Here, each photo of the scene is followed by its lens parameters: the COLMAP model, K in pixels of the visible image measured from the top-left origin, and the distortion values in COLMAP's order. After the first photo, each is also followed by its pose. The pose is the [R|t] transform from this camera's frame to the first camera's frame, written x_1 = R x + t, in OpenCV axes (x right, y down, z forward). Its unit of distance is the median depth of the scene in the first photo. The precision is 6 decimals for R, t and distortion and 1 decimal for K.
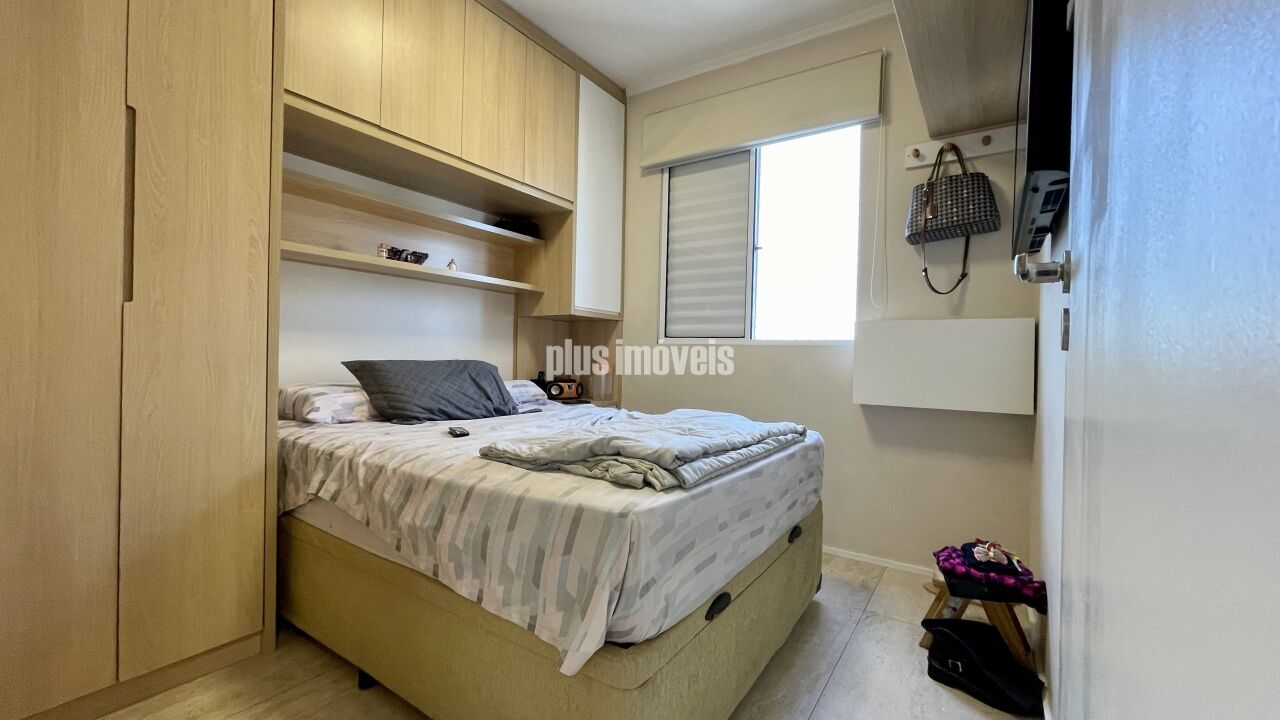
lens RADIAL K [[515.1, 0, 640.0], [0, 515.1, 360.0], [0, 0, 1]] dist [-0.001349, -0.000070]
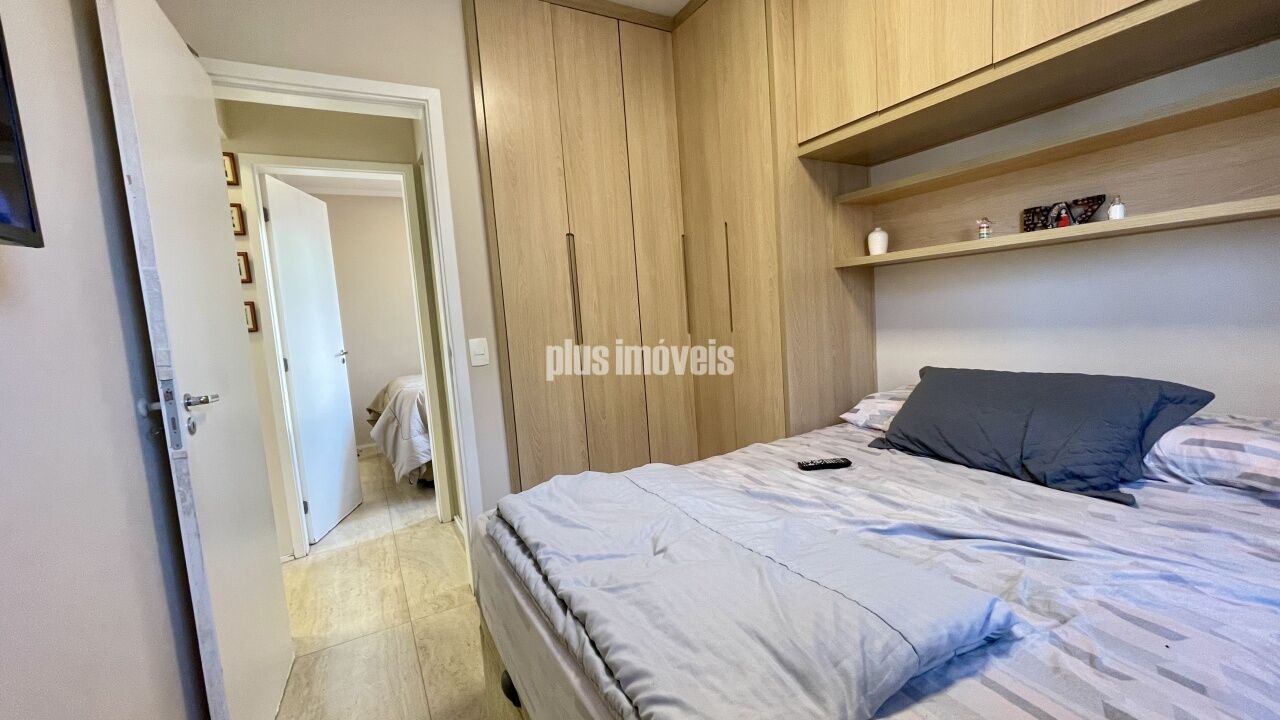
lens RADIAL K [[515.1, 0, 640.0], [0, 515.1, 360.0], [0, 0, 1]] dist [-0.001349, -0.000070]
pose [[-0.451949, 0.094659, -0.887007, 0.404782], [0.051531, 0.995464, 0.079978, -0.095931], [0.890554, -0.009562, -0.454777, 0.829337]]
